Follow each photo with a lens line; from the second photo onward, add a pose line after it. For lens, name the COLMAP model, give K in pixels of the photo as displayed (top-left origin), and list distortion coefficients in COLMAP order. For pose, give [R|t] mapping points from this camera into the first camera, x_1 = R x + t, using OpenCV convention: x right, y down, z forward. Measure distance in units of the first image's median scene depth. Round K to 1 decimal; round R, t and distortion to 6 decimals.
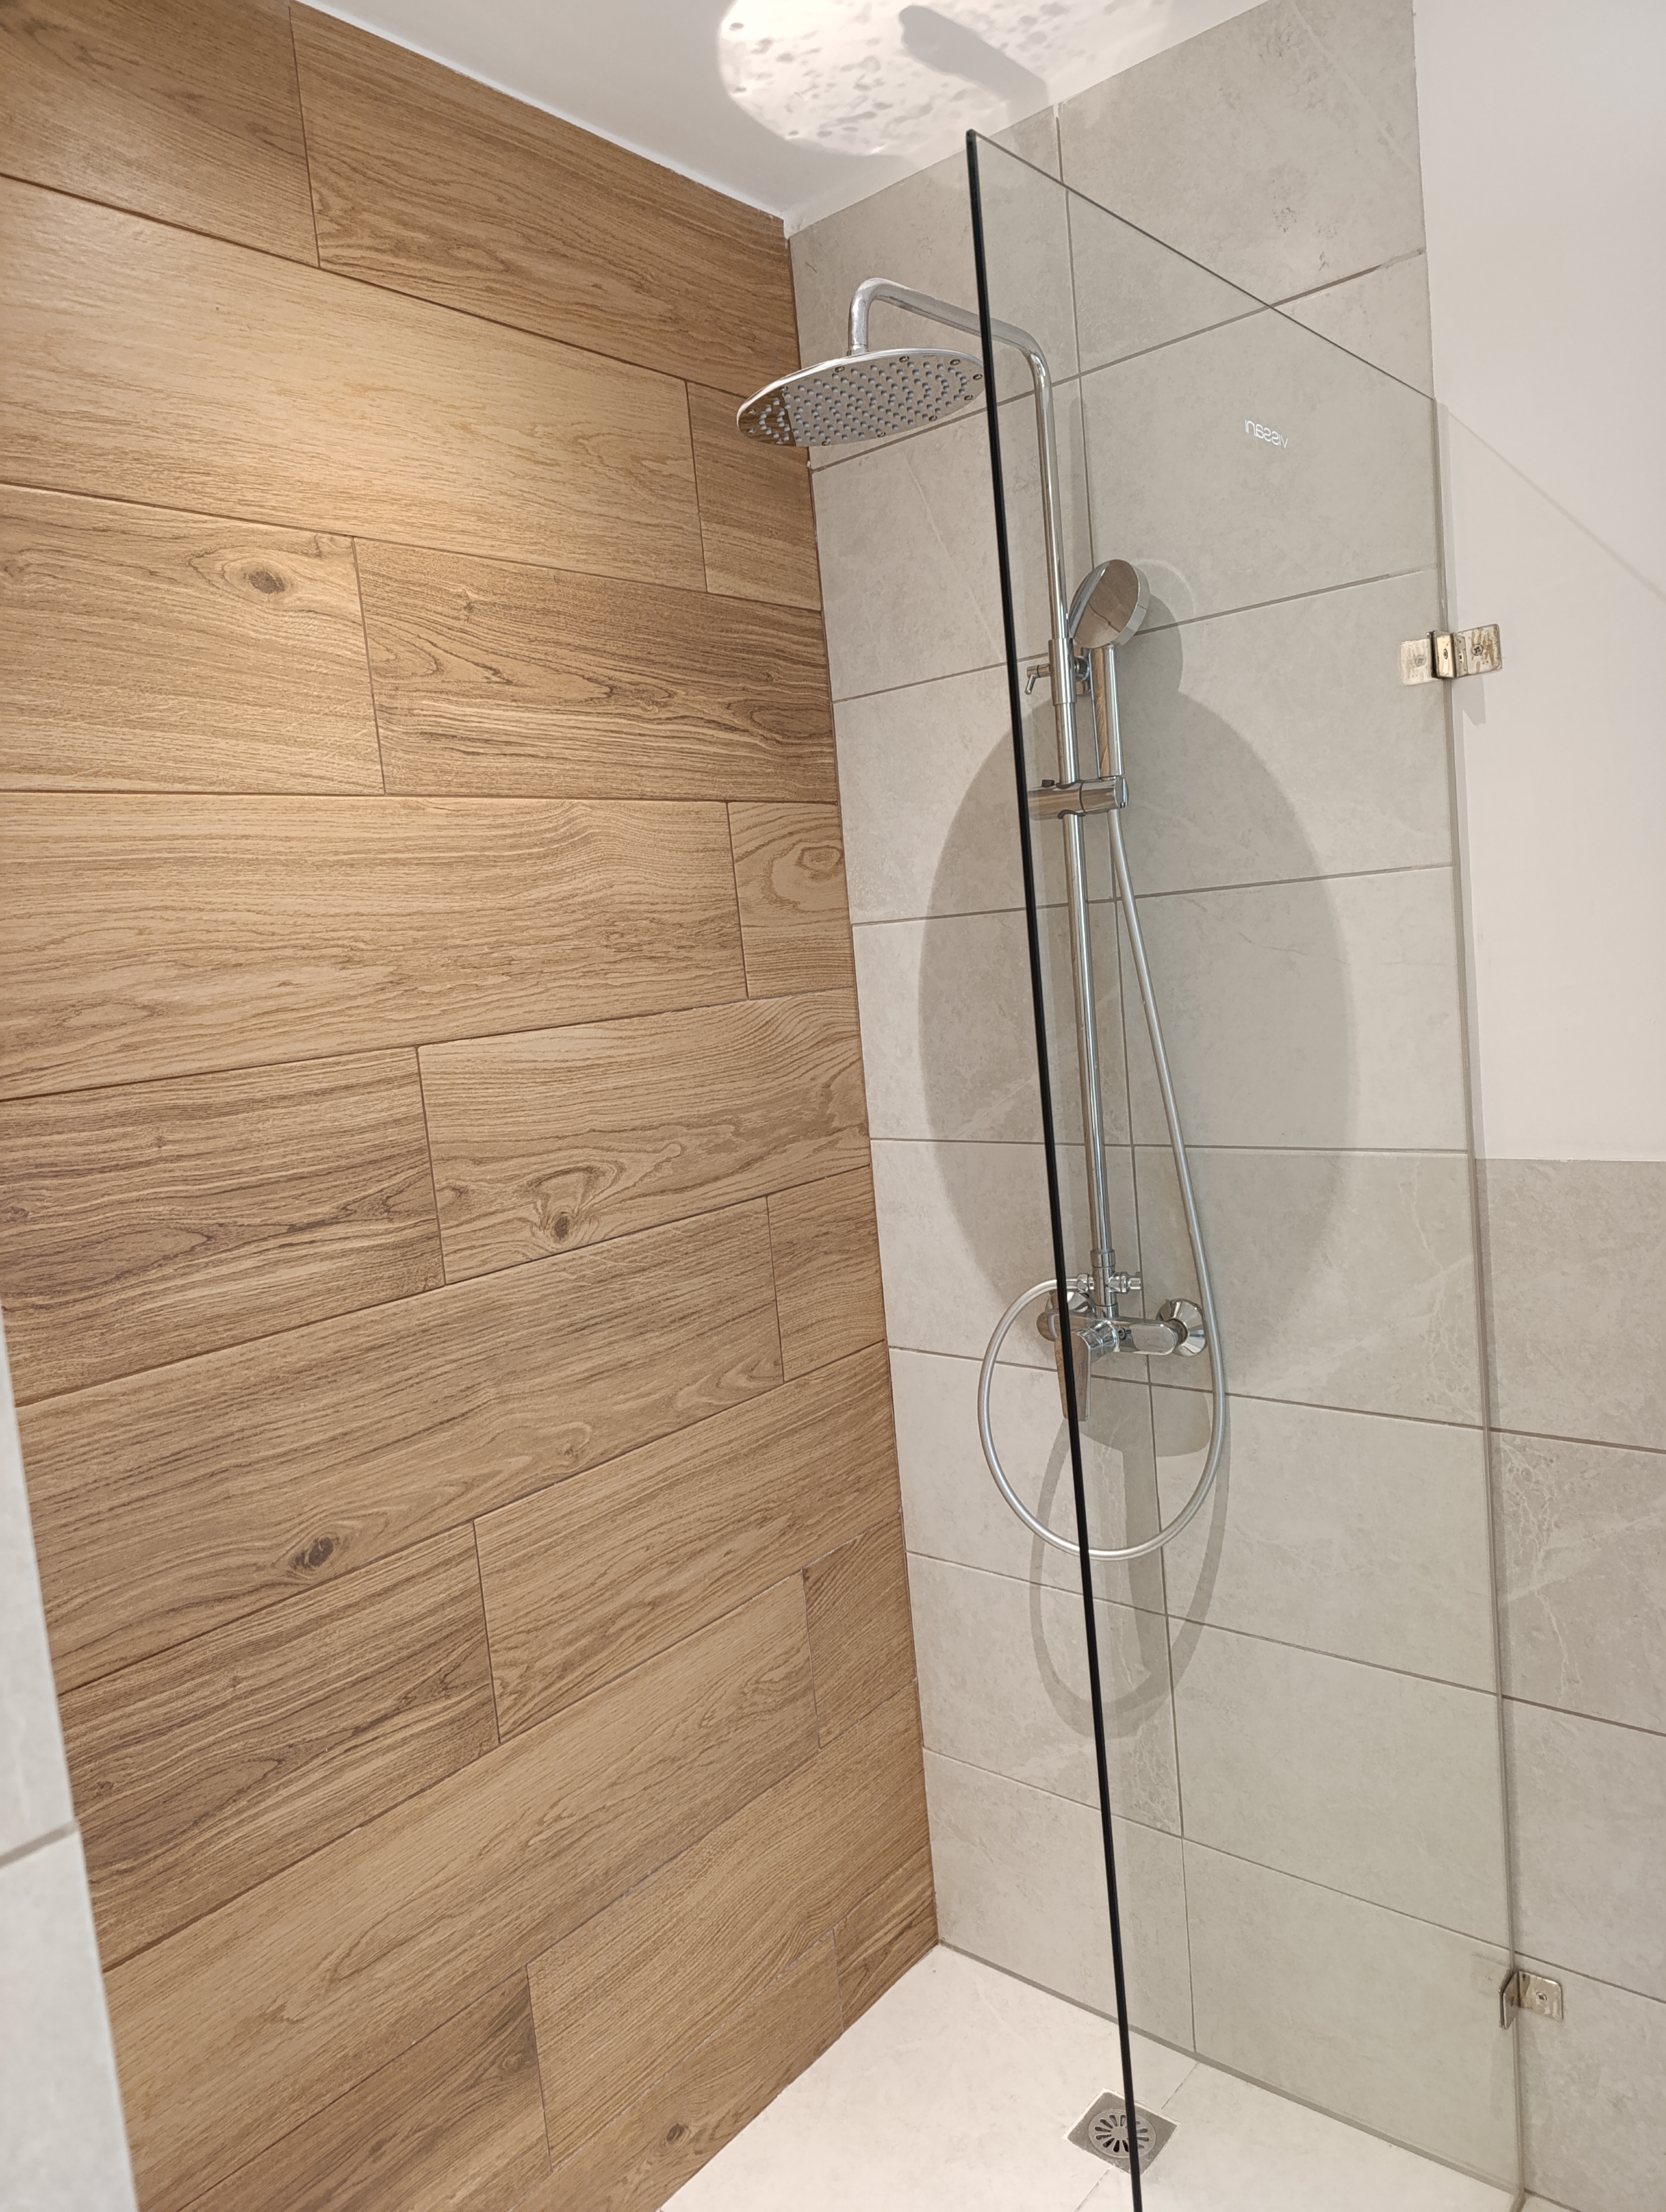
lens RADIAL K [[1526.9, 0, 833.0], [0, 1526.9, 1106.0], [0, 0, 1]] dist [0.035414, -0.046641]
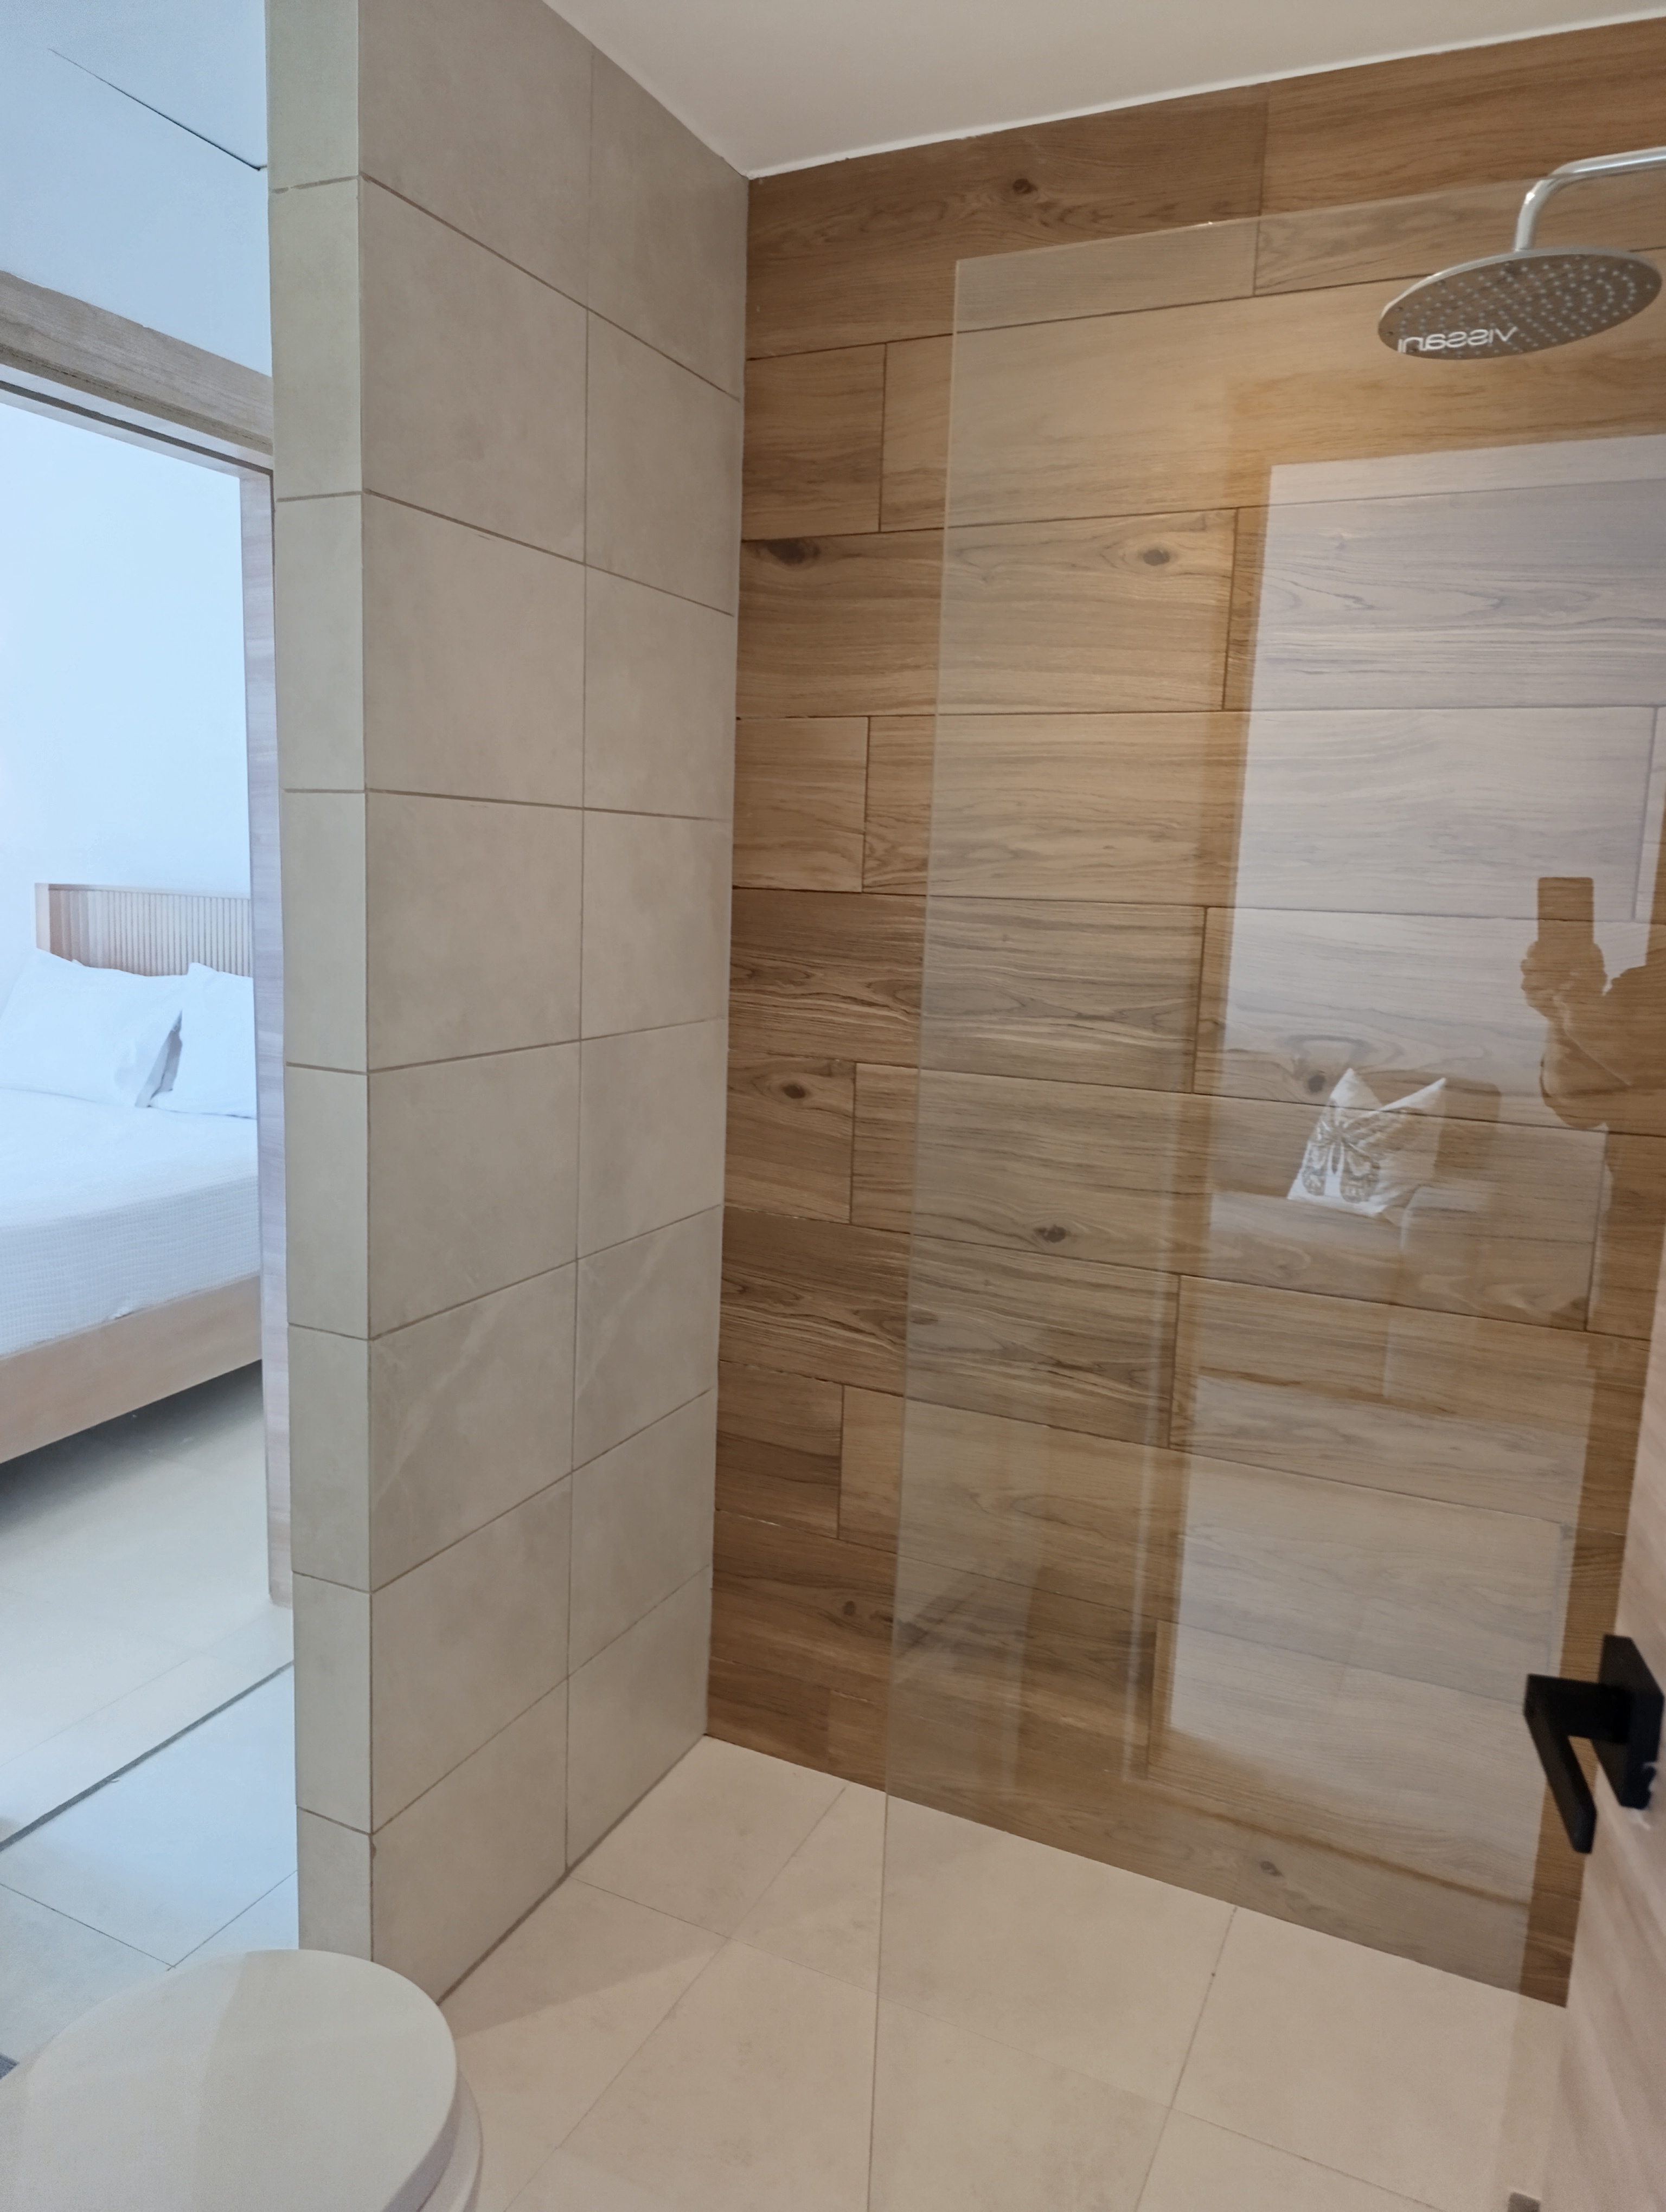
lens RADIAL K [[1526.9, 0, 833.0], [0, 1526.9, 1106.0], [0, 0, 1]] dist [0.035414, -0.046641]
pose [[0.258350, 0.250351, -0.933049, 0.962080], [-0.161727, 0.963415, 0.213719, -0.109679], [0.952418, 0.095685, 0.289387, 0.359907]]
